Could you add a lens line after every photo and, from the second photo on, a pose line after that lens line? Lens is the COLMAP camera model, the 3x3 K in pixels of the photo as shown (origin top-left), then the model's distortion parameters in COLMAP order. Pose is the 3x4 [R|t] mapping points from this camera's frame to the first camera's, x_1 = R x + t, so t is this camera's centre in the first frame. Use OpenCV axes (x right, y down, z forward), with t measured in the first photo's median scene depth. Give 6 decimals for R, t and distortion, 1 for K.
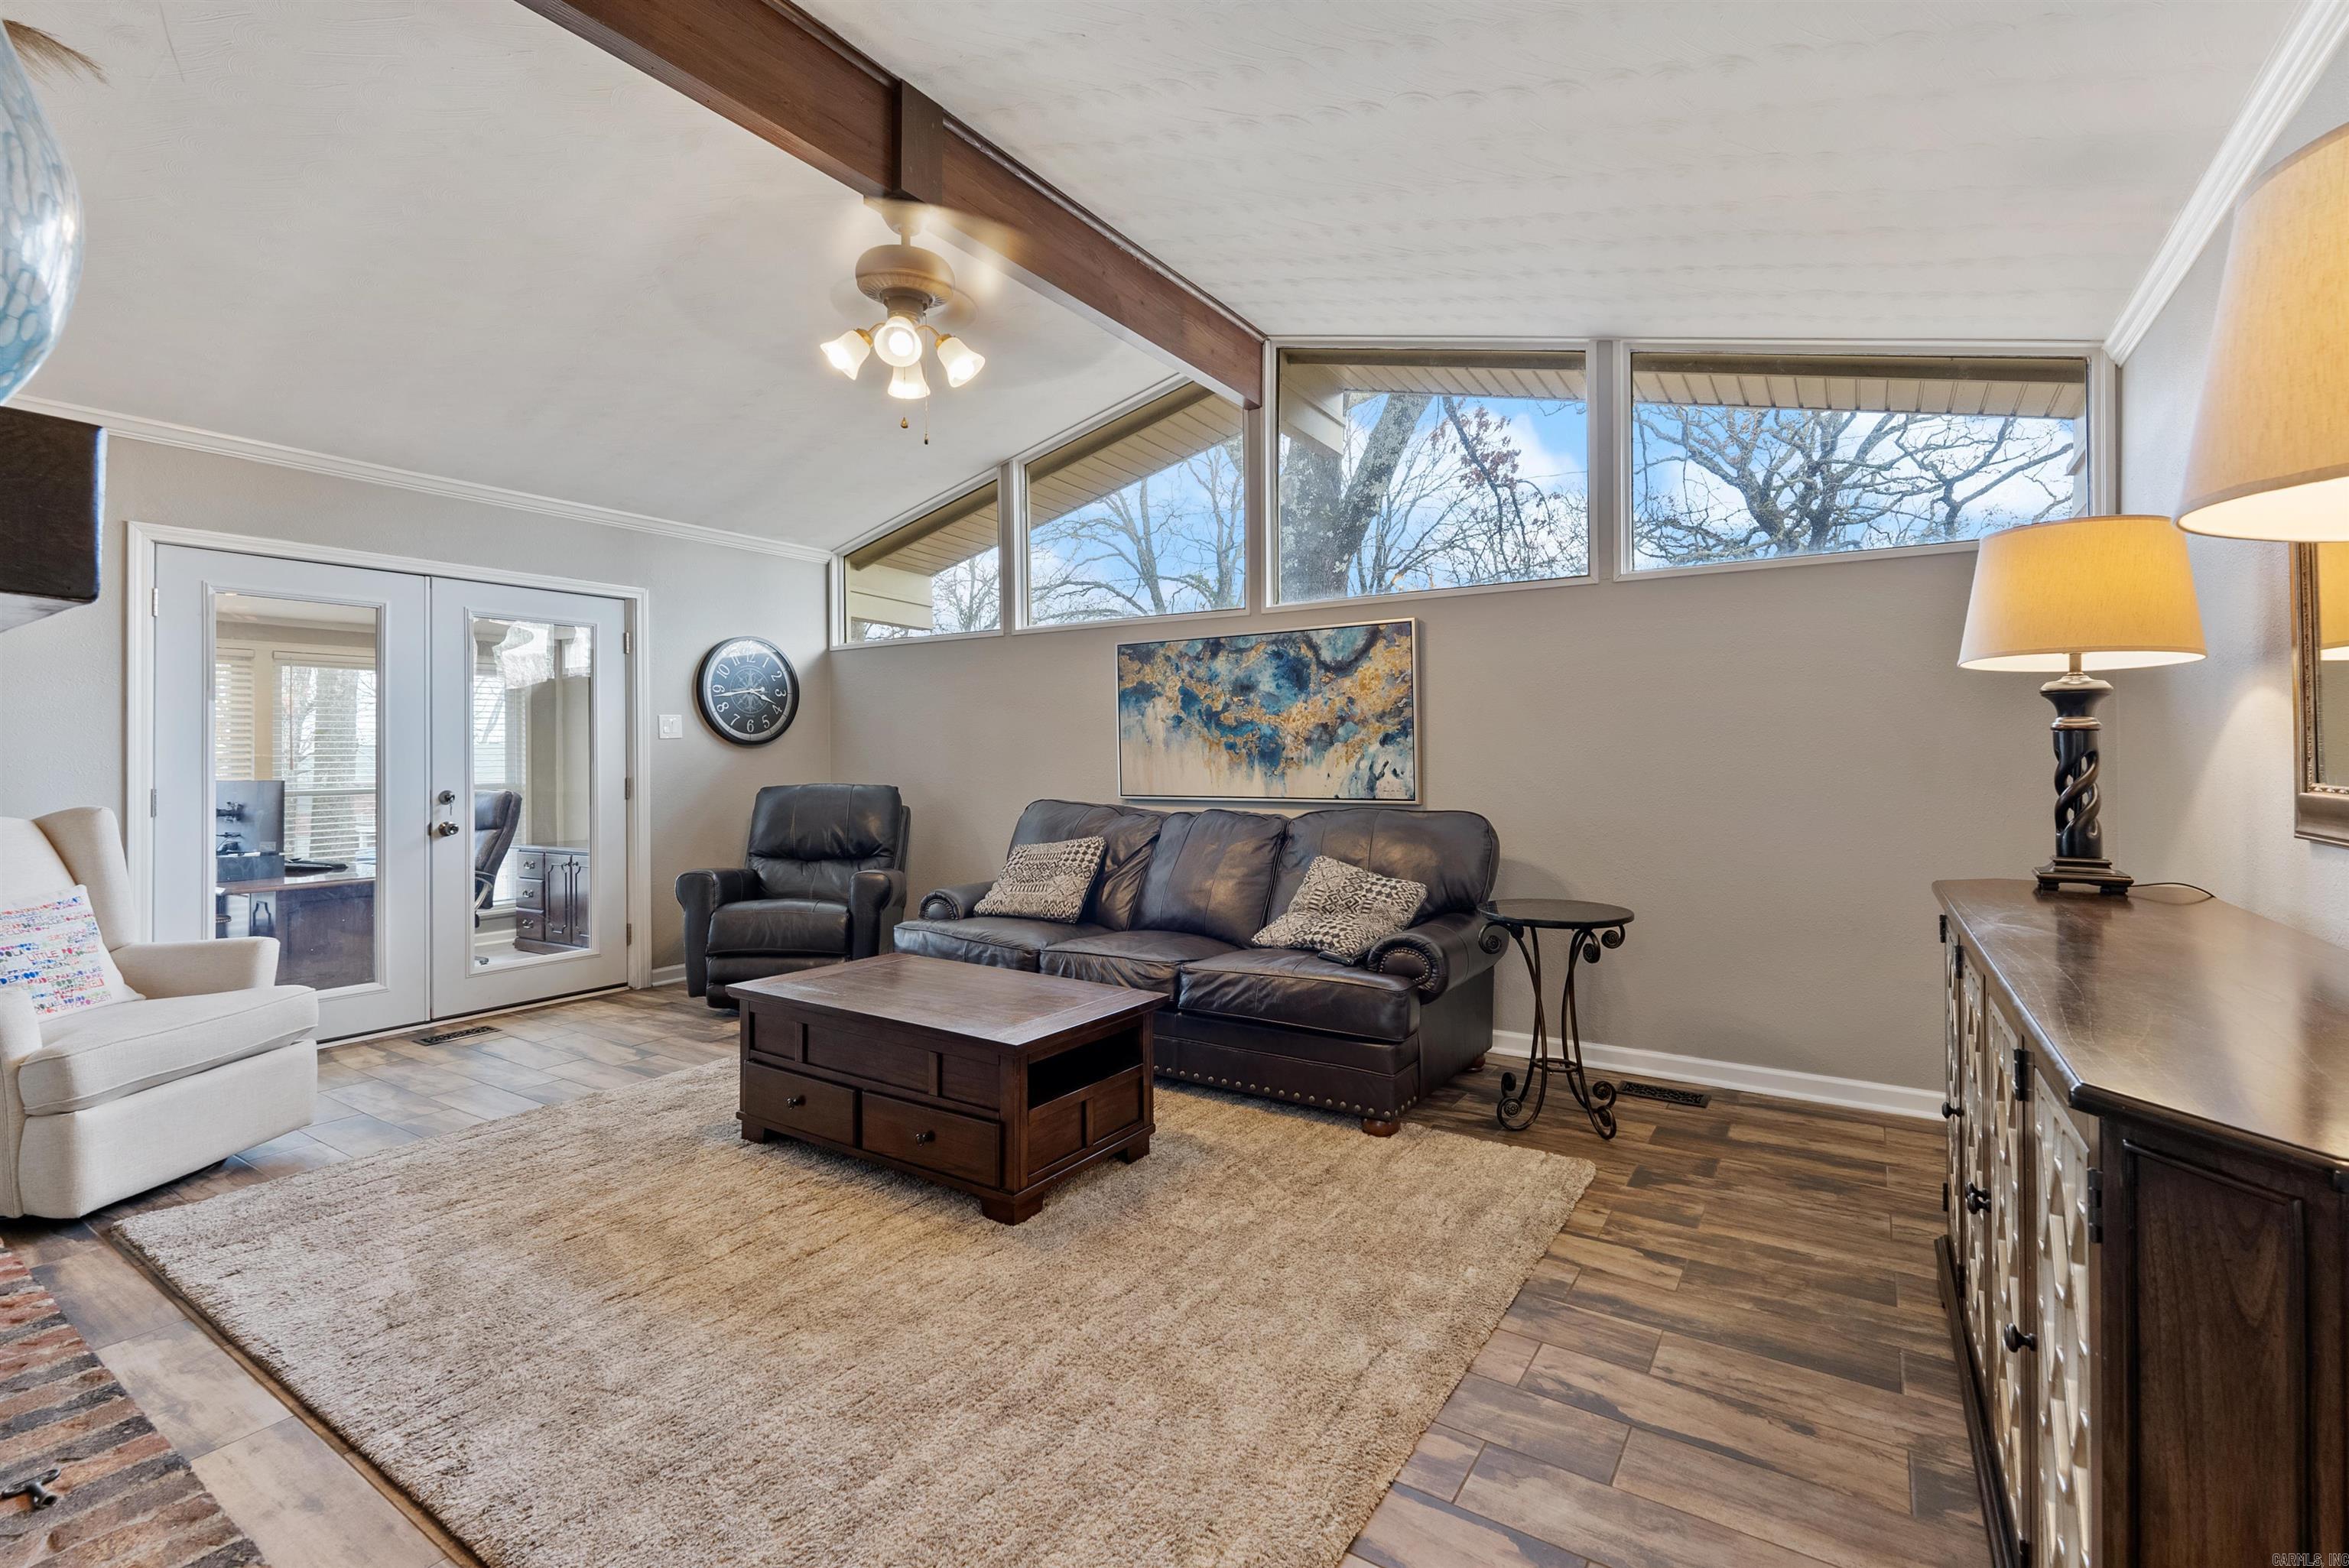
lens RADIAL K [[1053.1, 0, 1172.6], [0, 1053.1, 758.4], [0, 0, 1]] dist [-0.002876, 0.000141]
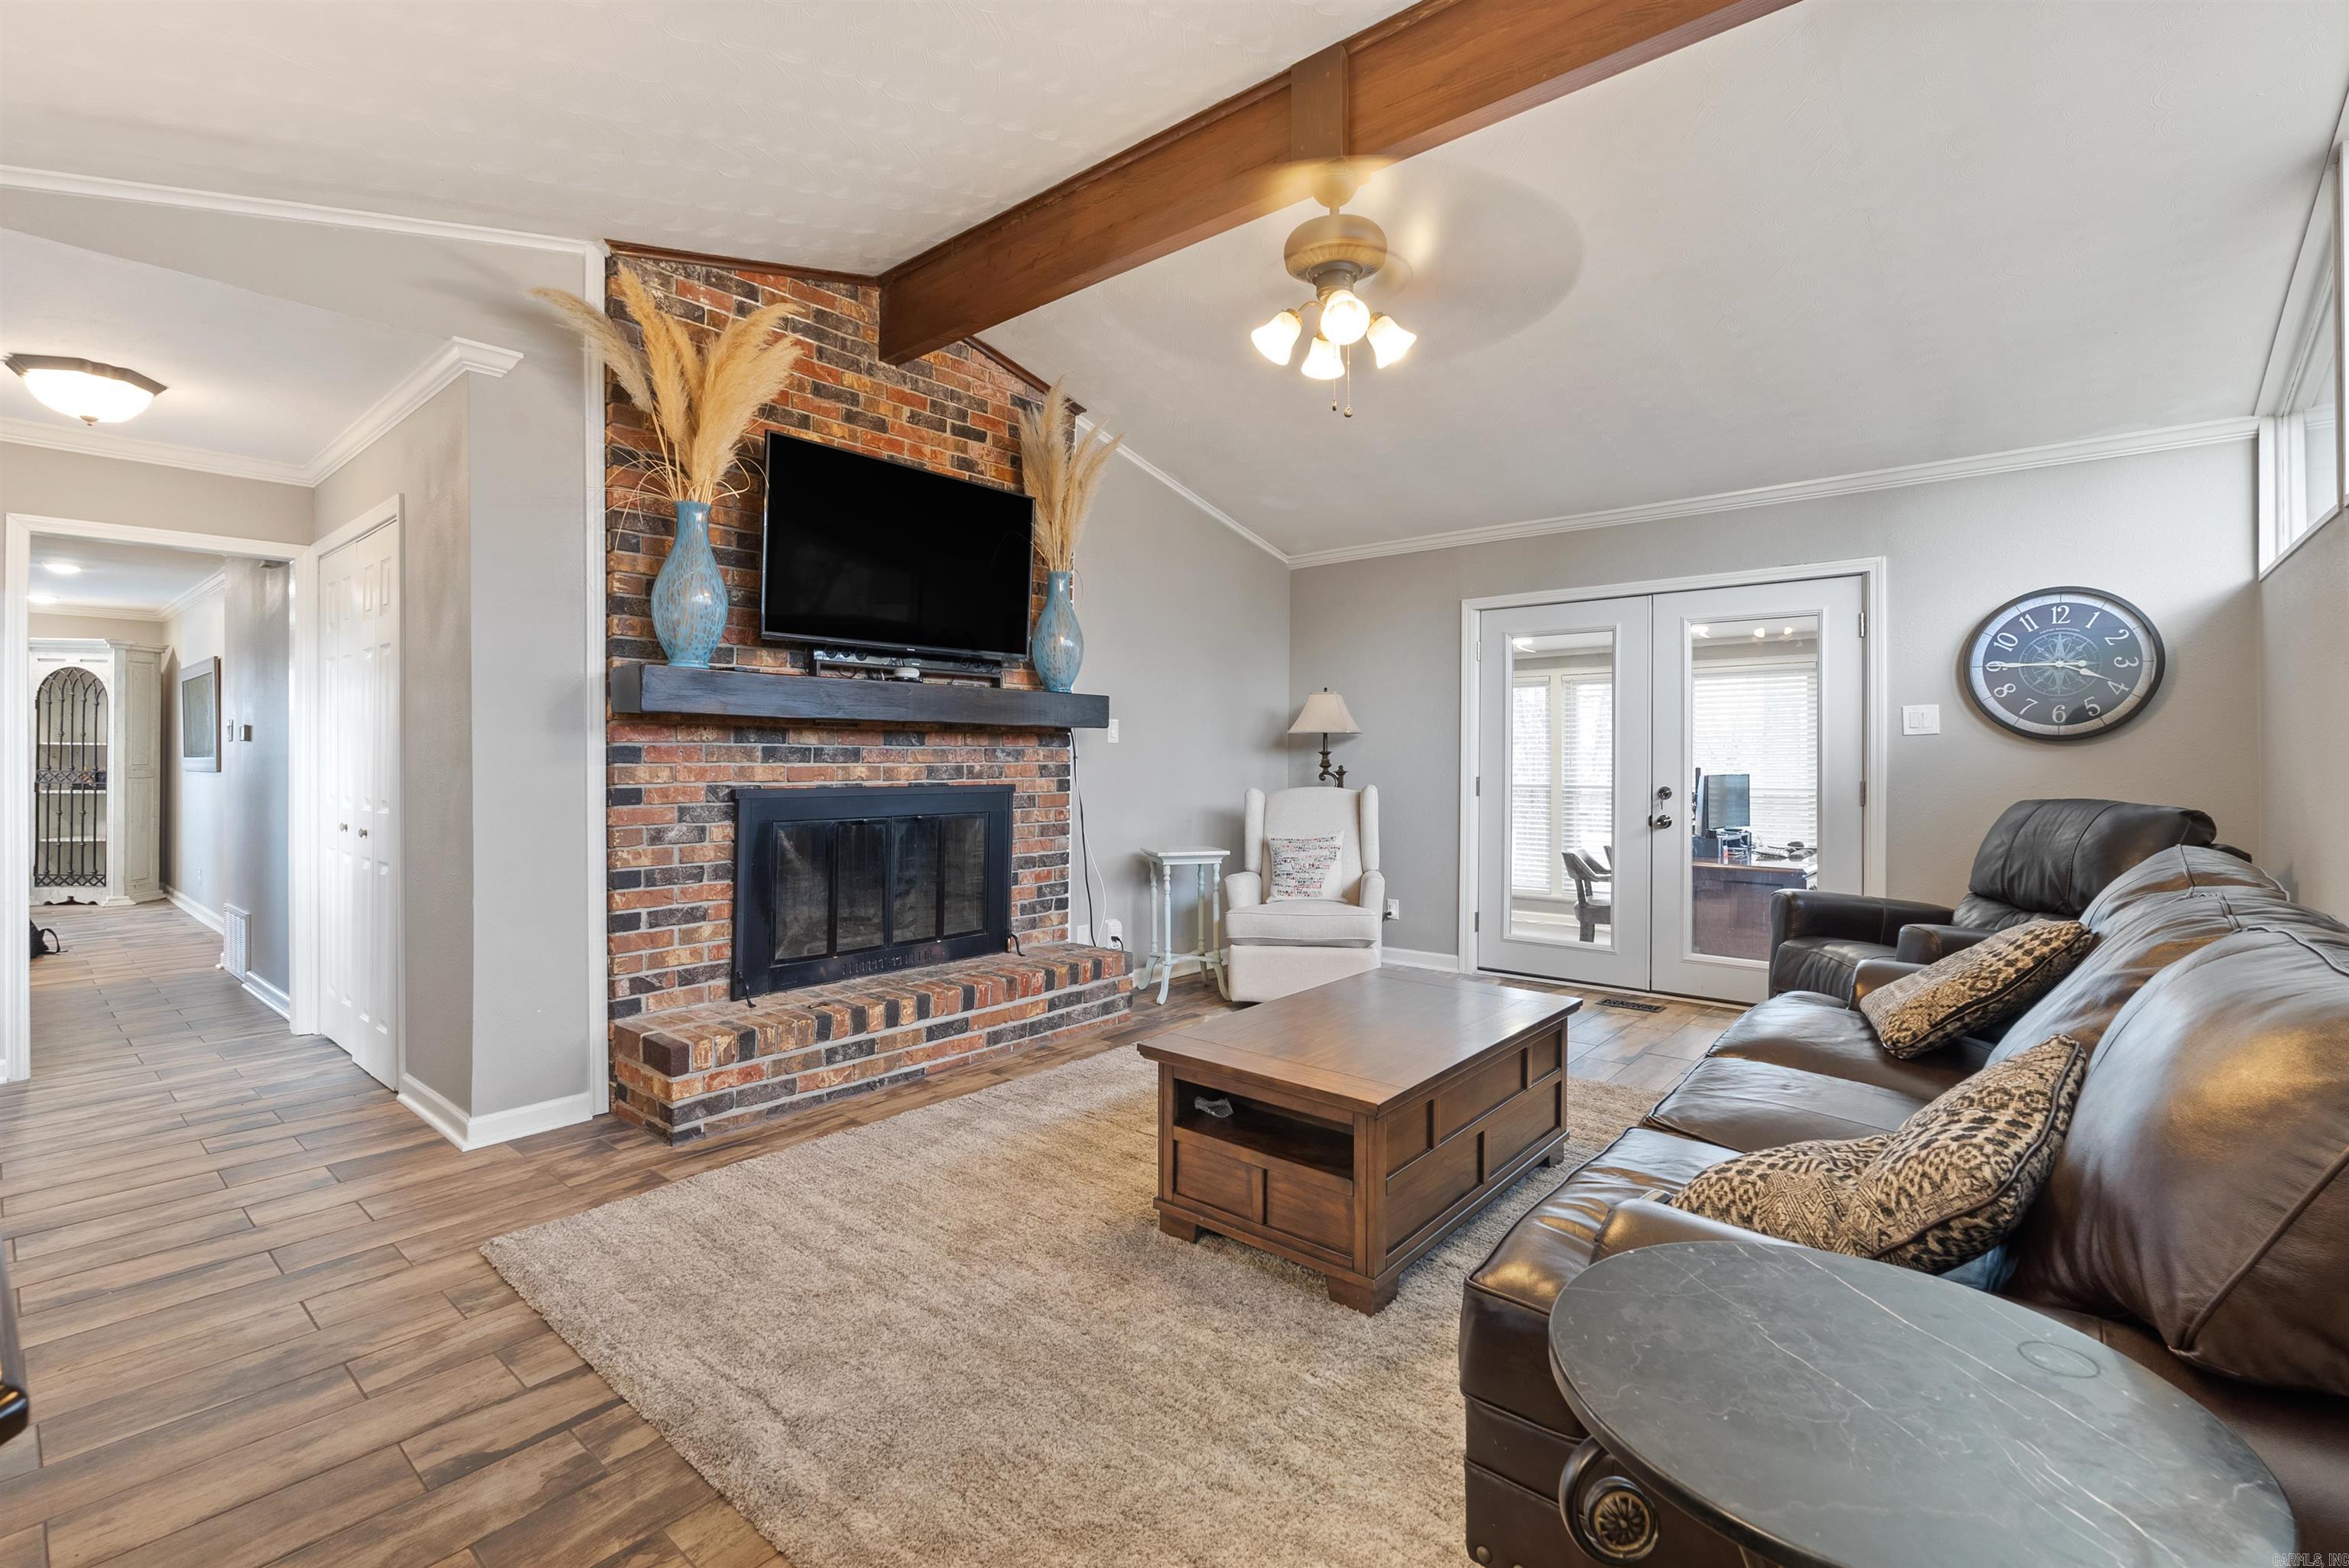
lens RADIAL K [[1040.4, 0, 1172.0], [0, 1040.4, 764.3], [0, 0, 1]] dist [-0.003456, -0.000209]
pose [[-0.113508, 0.008187, -0.993503, 0.447433], [-0.006340, 0.999940, 0.008965, 0.000307], [0.993517, 0.007316, -0.113450, 0.616781]]
